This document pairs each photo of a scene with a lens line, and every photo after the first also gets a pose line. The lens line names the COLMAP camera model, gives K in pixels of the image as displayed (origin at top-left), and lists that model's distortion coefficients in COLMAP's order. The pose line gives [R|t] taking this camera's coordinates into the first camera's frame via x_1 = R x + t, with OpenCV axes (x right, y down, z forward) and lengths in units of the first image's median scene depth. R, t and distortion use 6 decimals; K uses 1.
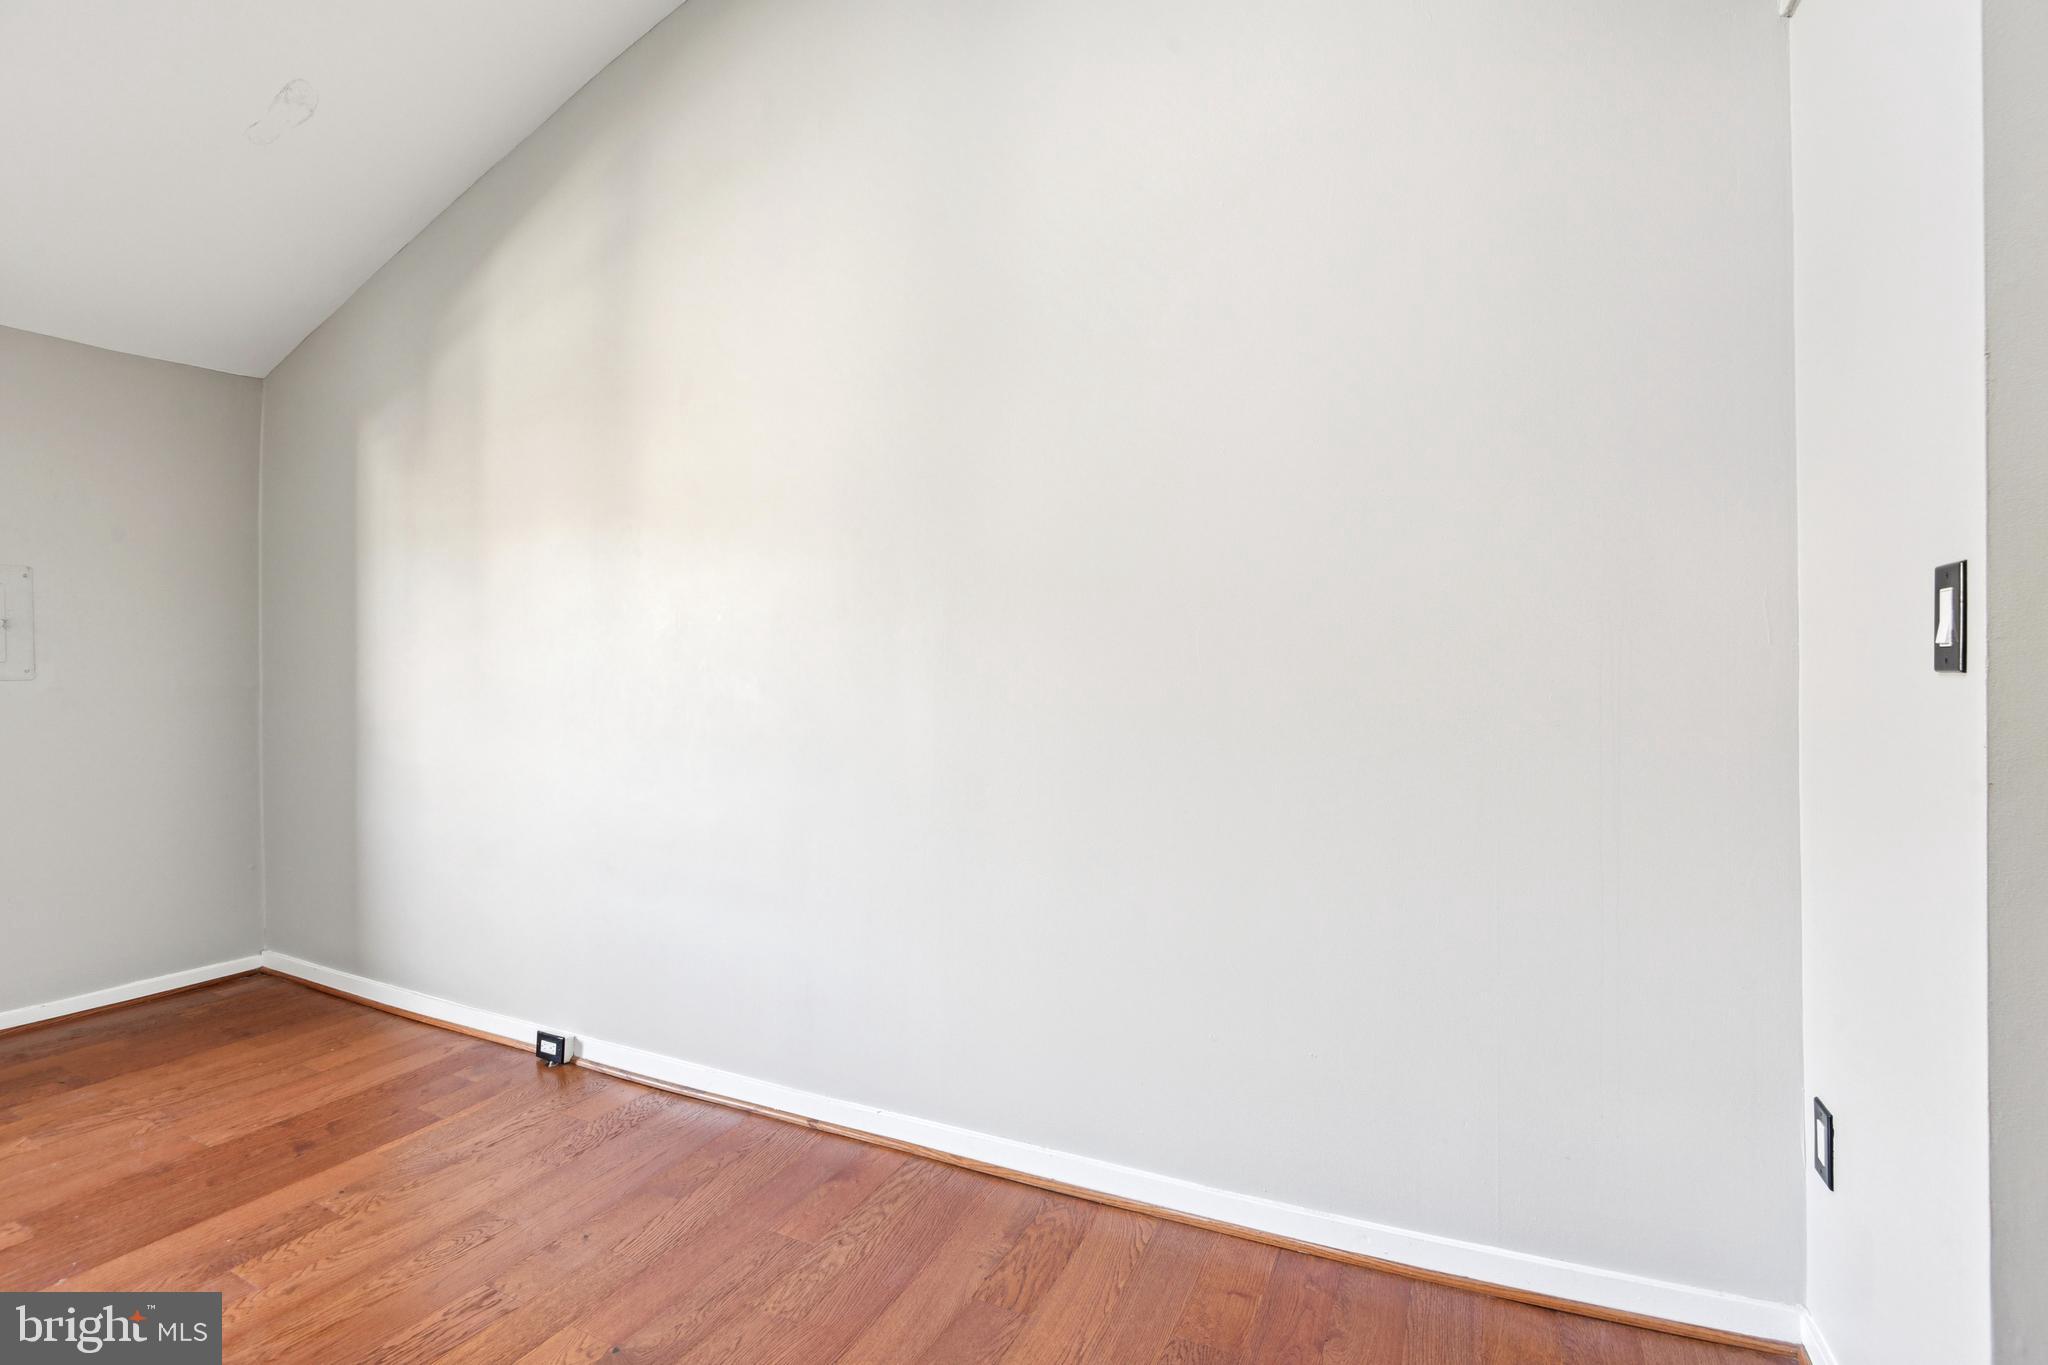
lens RADIAL K [[968.3, 0, 1020.5], [0, 968.3, 664.6], [0, 0, 1]] dist [-0.000055, -0.017066]
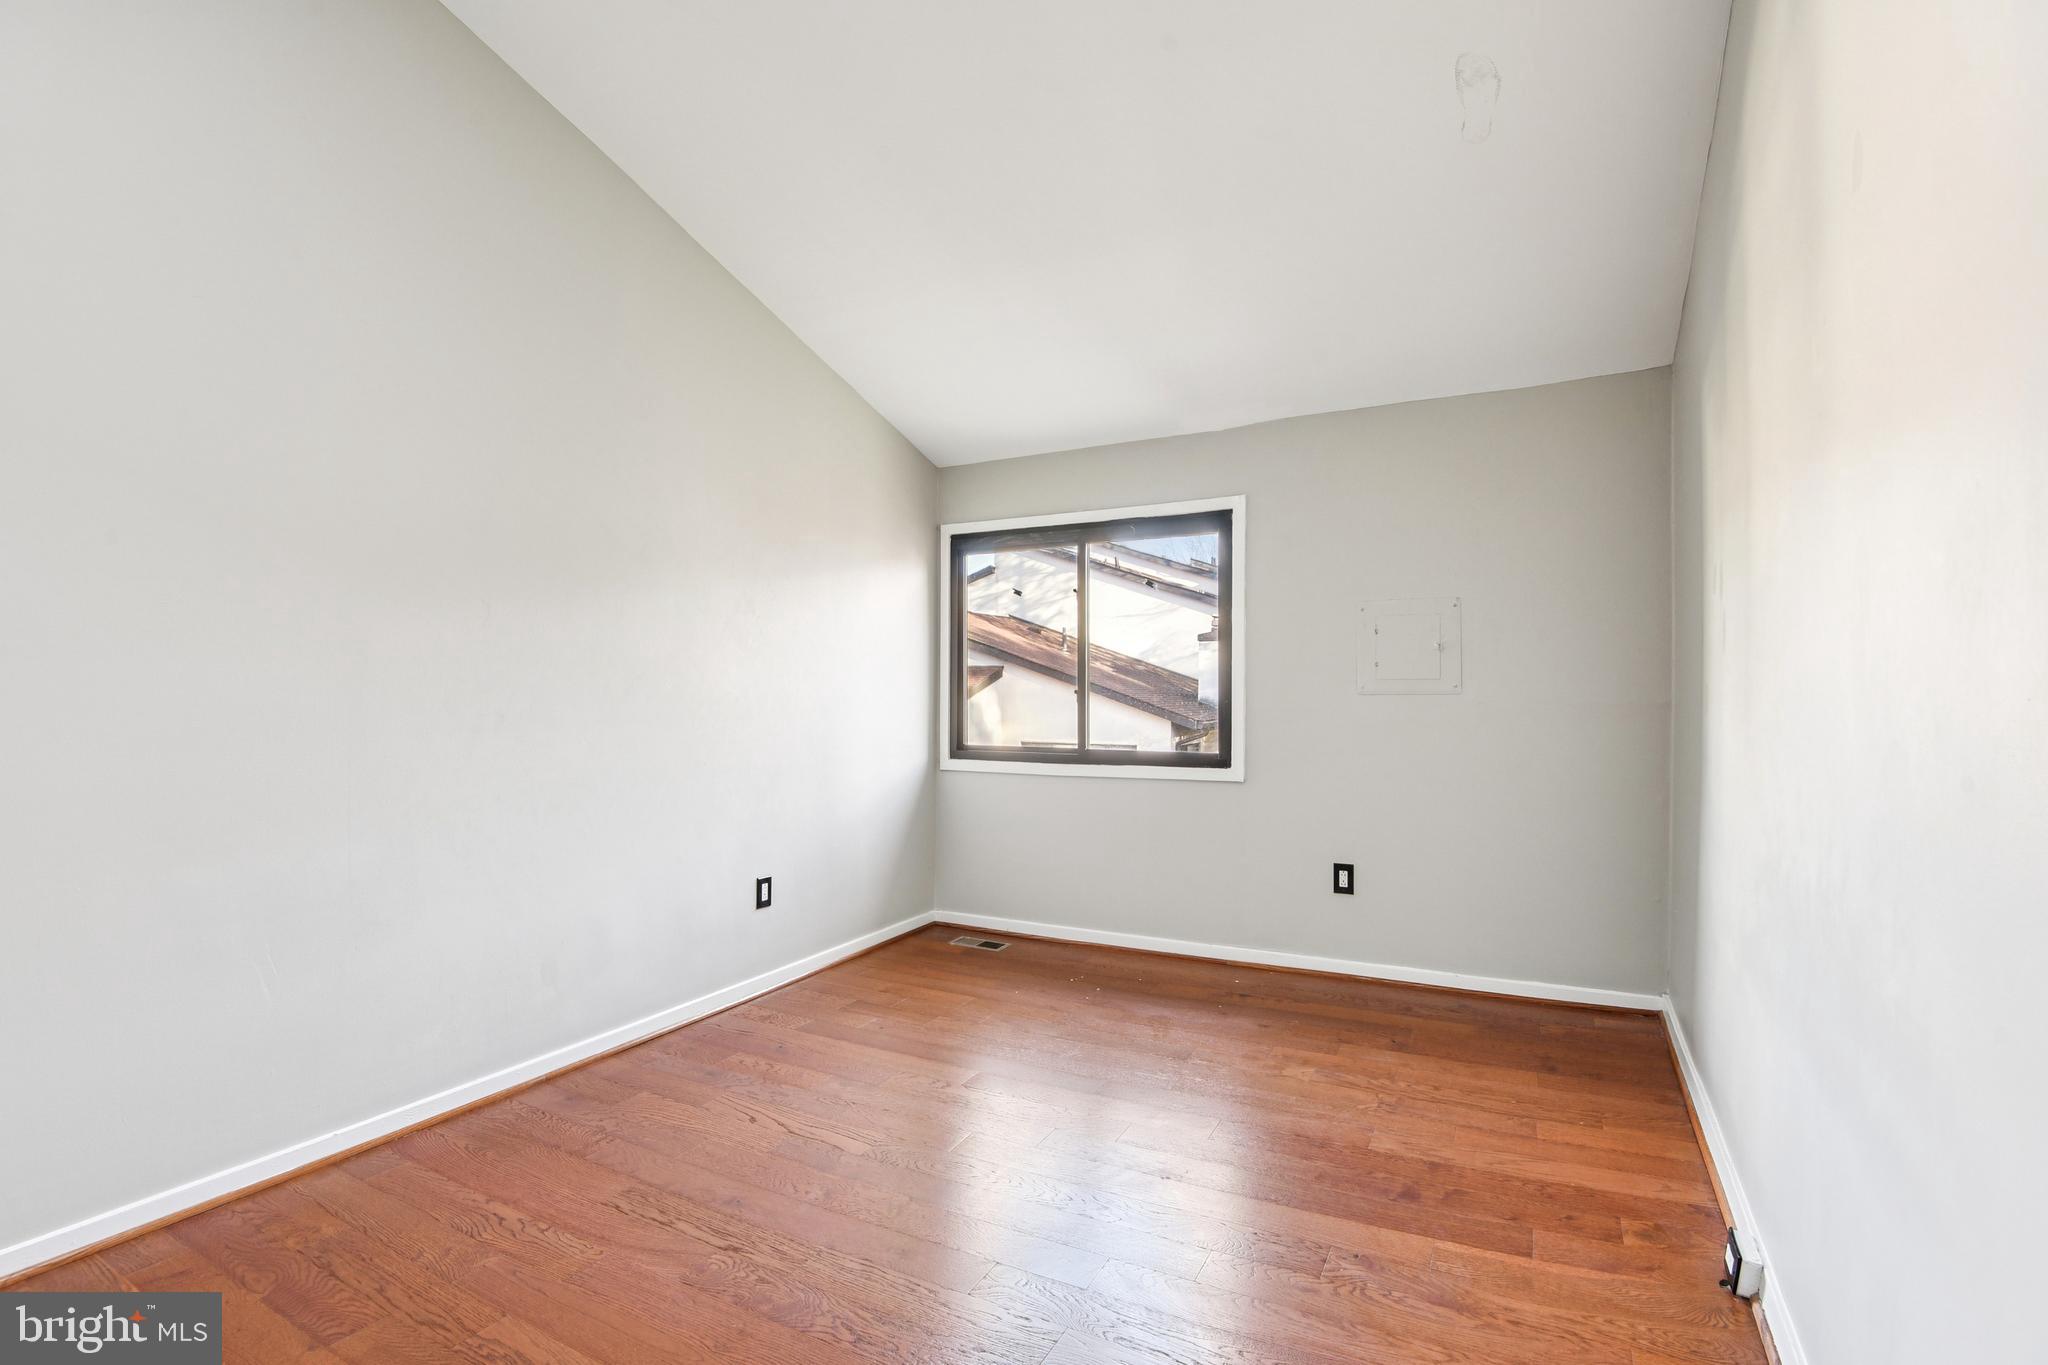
lens RADIAL K [[969.1, 0, 1016.8], [0, 969.1, 681.8], [0, 0, 1]] dist [-0.000363, -0.028271]
pose [[-0.005466, 0.006339, -0.999965, 0.175662], [0.002337, 0.999977, 0.006327, -0.009253], [0.999982, -0.002303, -0.005481, 0.540676]]
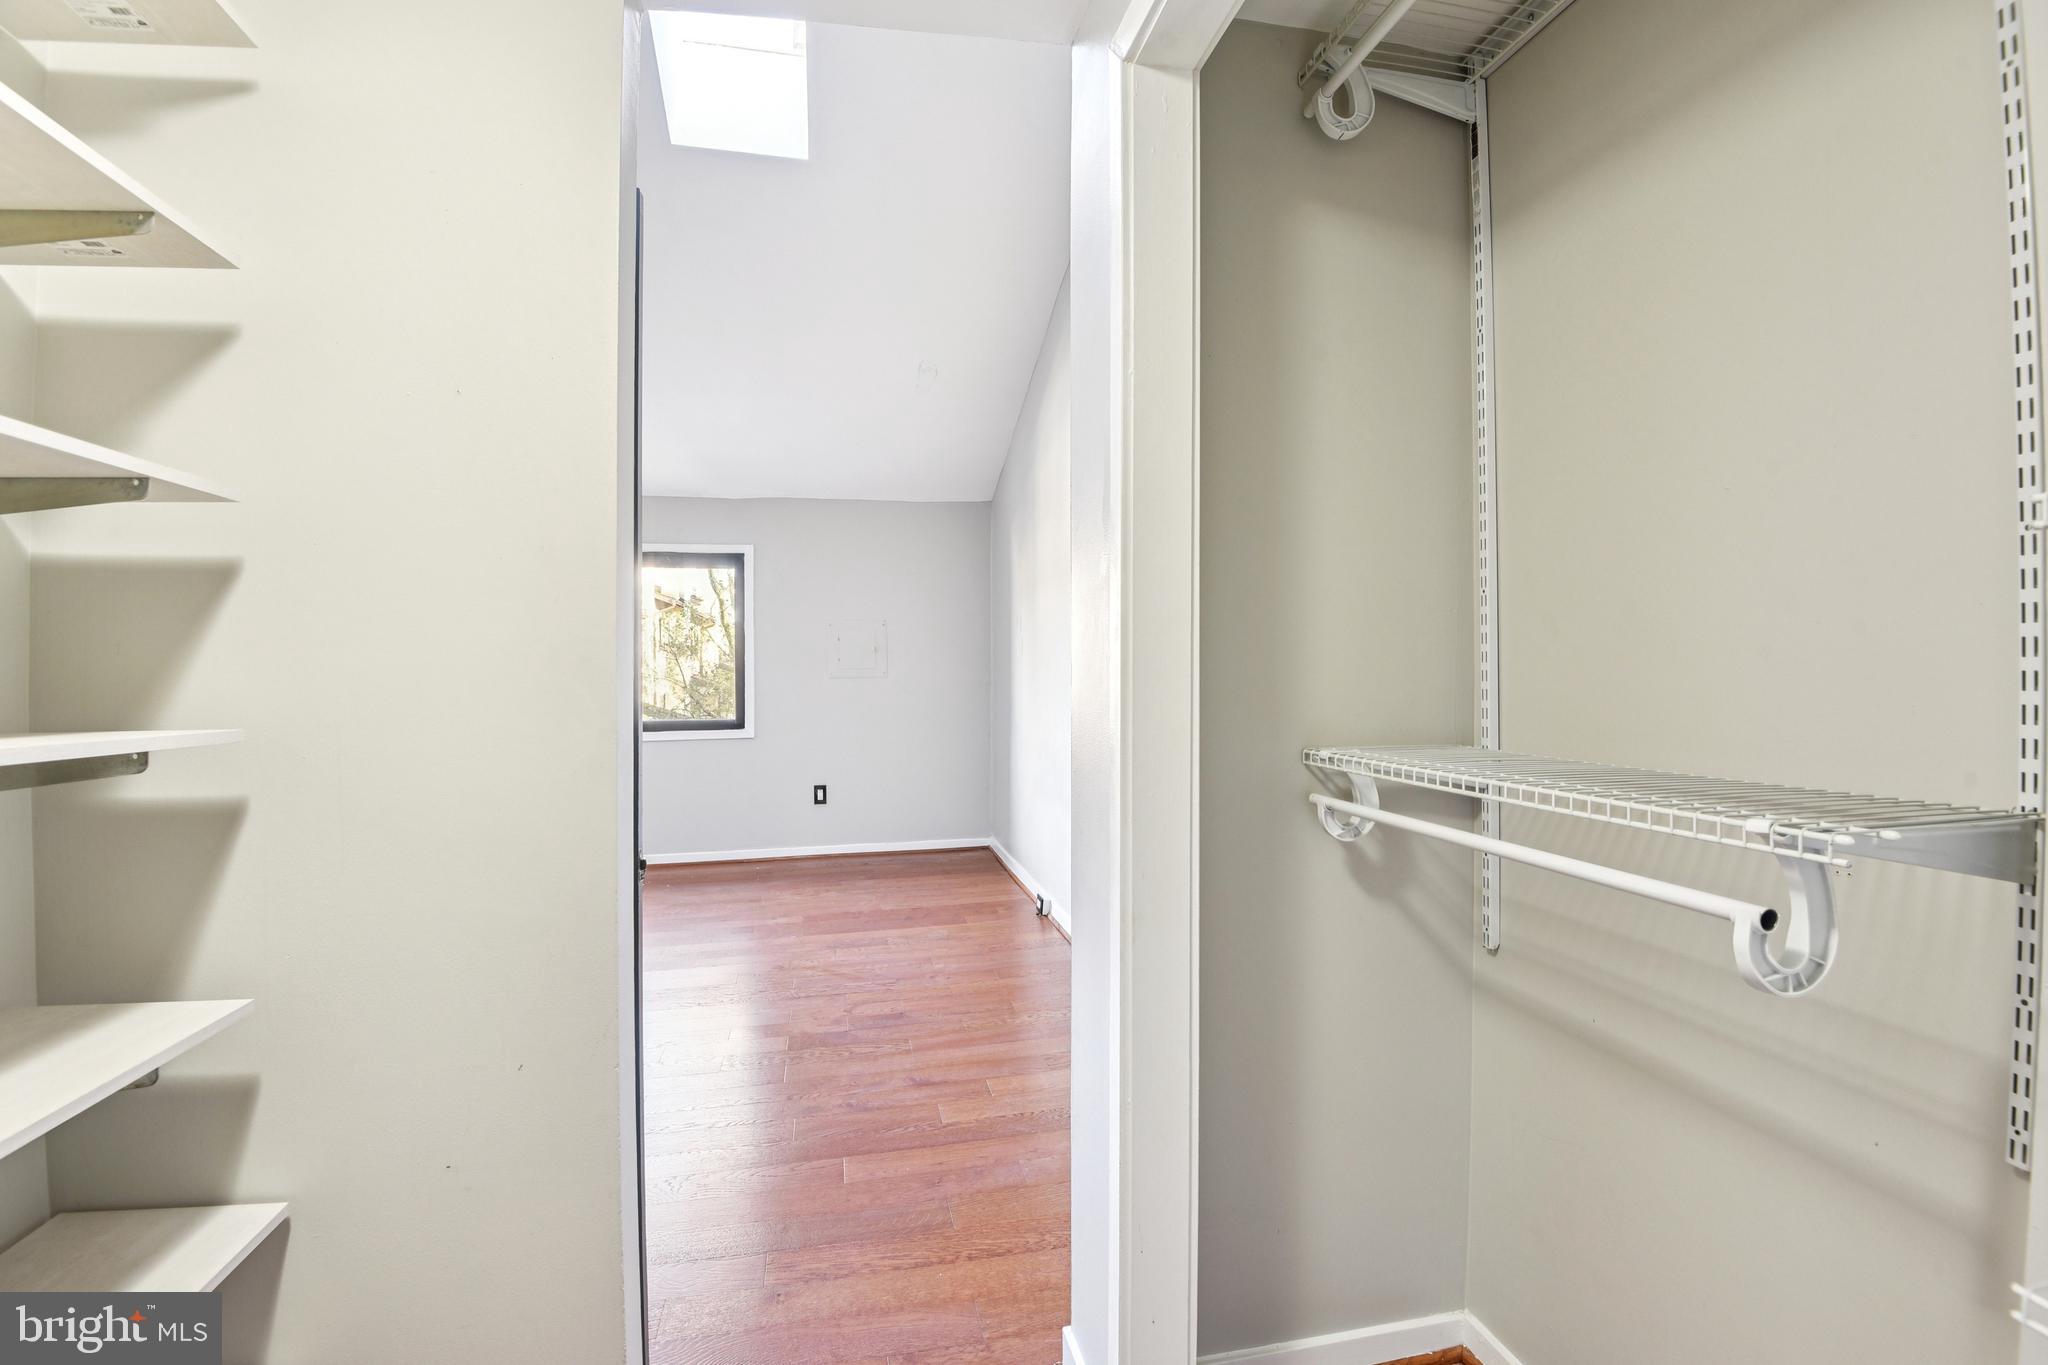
lens RADIAL K [[968.3, 0, 1020.5], [0, 968.3, 664.6], [0, 0, 1]] dist [-0.000055, -0.017066]
pose [[0.626065, -0.006028, -0.779748, 0.802429], [0.010976, 0.999939, 0.001082, -0.007243], [0.779694, -0.009236, 0.626093, -0.038311]]
